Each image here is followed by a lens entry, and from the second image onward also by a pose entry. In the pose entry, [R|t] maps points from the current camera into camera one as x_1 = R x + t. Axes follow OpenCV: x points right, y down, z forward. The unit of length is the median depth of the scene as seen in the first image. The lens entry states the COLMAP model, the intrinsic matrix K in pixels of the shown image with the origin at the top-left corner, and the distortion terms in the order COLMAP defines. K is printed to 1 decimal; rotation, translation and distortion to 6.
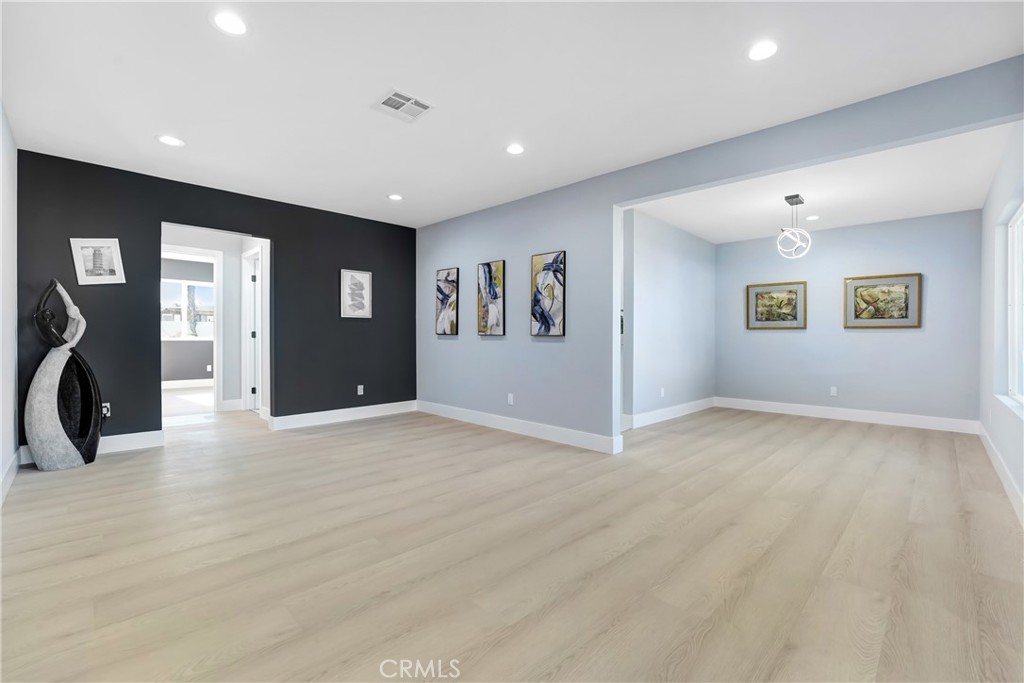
lens RADIAL K [[443.3, 0, 517.9], [0, 443.3, 340.8], [0, 0, 1]] dist [-0.002709, -0.000179]
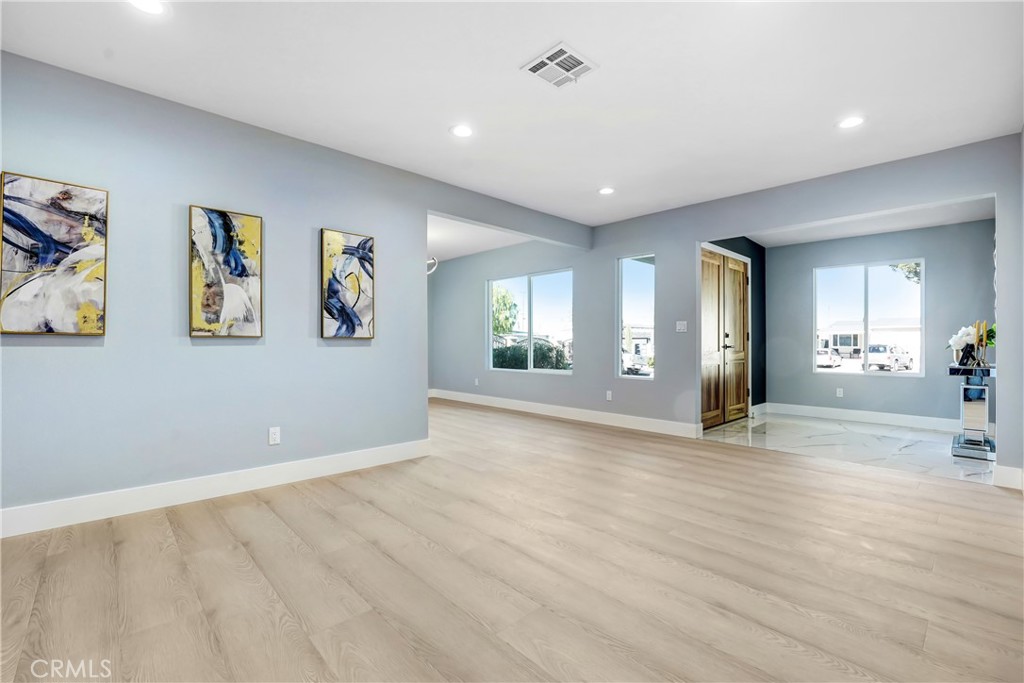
lens RADIAL K [[443.3, 0, 517.9], [0, 443.3, 340.8], [0, 0, 1]] dist [-0.002709, -0.000179]
pose [[0.043759, -0.005218, 0.999029, -0.692567], [0.005563, 0.999972, 0.004980, -0.008815], [-0.999027, 0.005340, 0.043786, 0.655178]]
